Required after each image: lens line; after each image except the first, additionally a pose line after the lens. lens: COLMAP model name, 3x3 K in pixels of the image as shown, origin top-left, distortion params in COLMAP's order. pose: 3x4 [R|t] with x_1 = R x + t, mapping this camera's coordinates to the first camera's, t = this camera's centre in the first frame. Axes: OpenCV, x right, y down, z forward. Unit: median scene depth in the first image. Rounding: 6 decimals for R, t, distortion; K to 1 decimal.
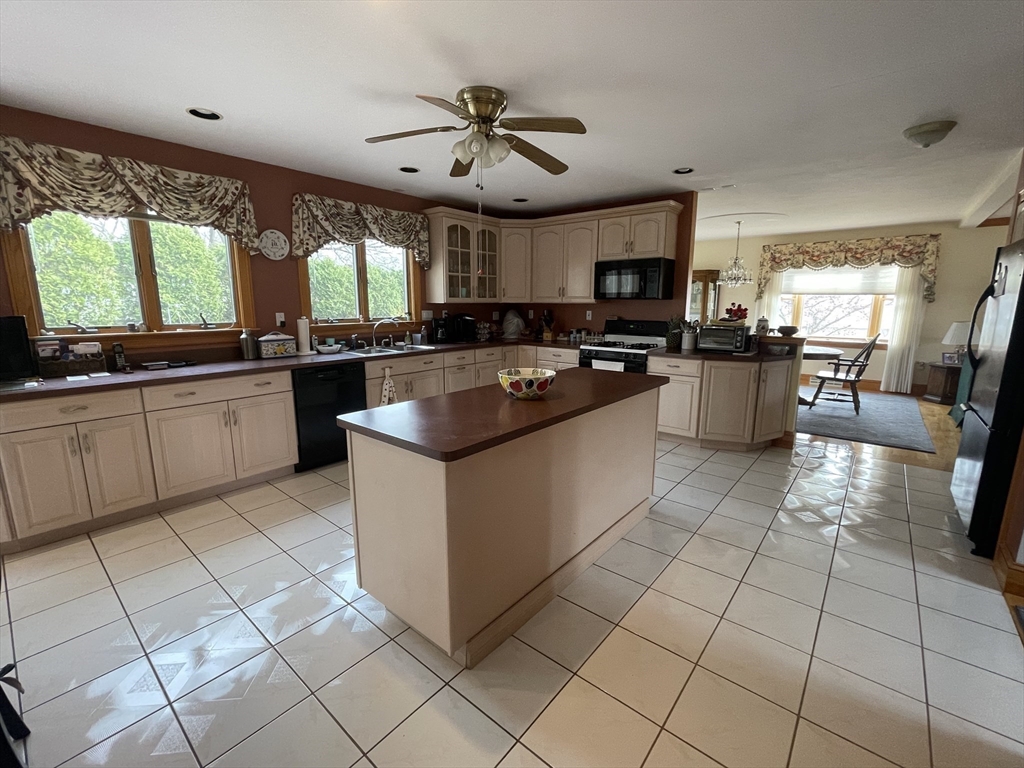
lens RADIAL K [[443.8, 0, 509.6], [0, 443.8, 381.7], [0, 0, 1]] dist [0.000447, 0.000089]
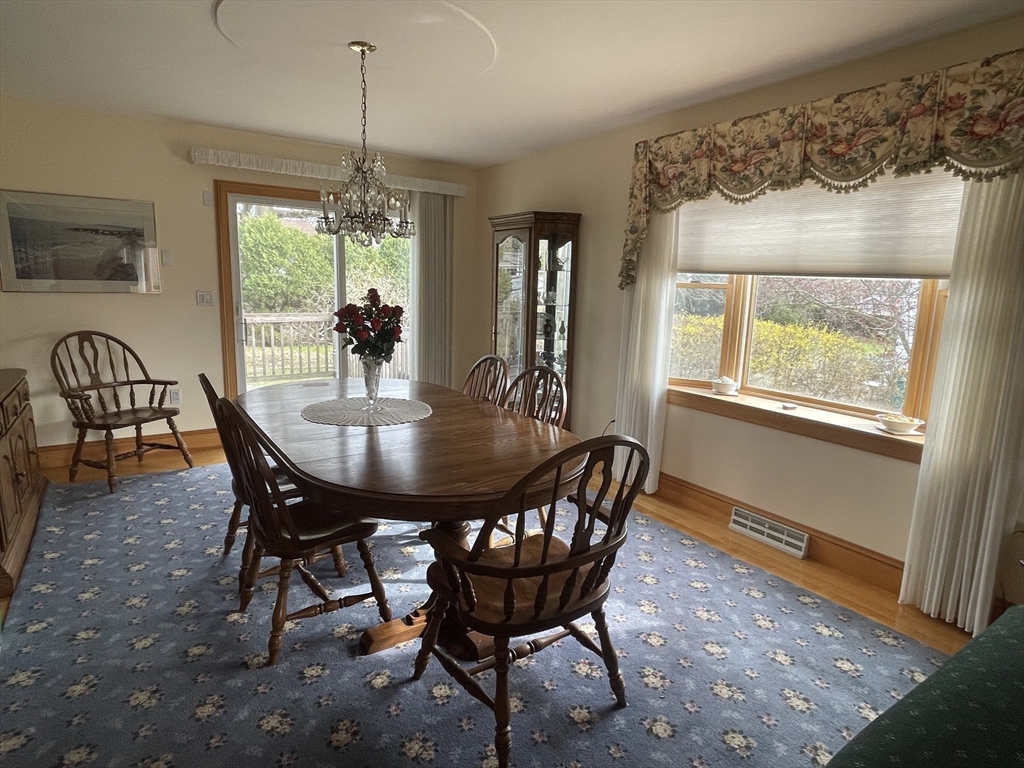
lens RADIAL K [[570.1, 0, 513.0], [0, 570.1, 384.6], [0, 0, 1]] dist [0.002789, -0.000065]
pose [[0.963981, 0.070439, -0.256475, 0.669308], [-0.071170, 0.997443, 0.006440, -0.105937], [0.256273, 0.012045, 0.966530, 0.553309]]
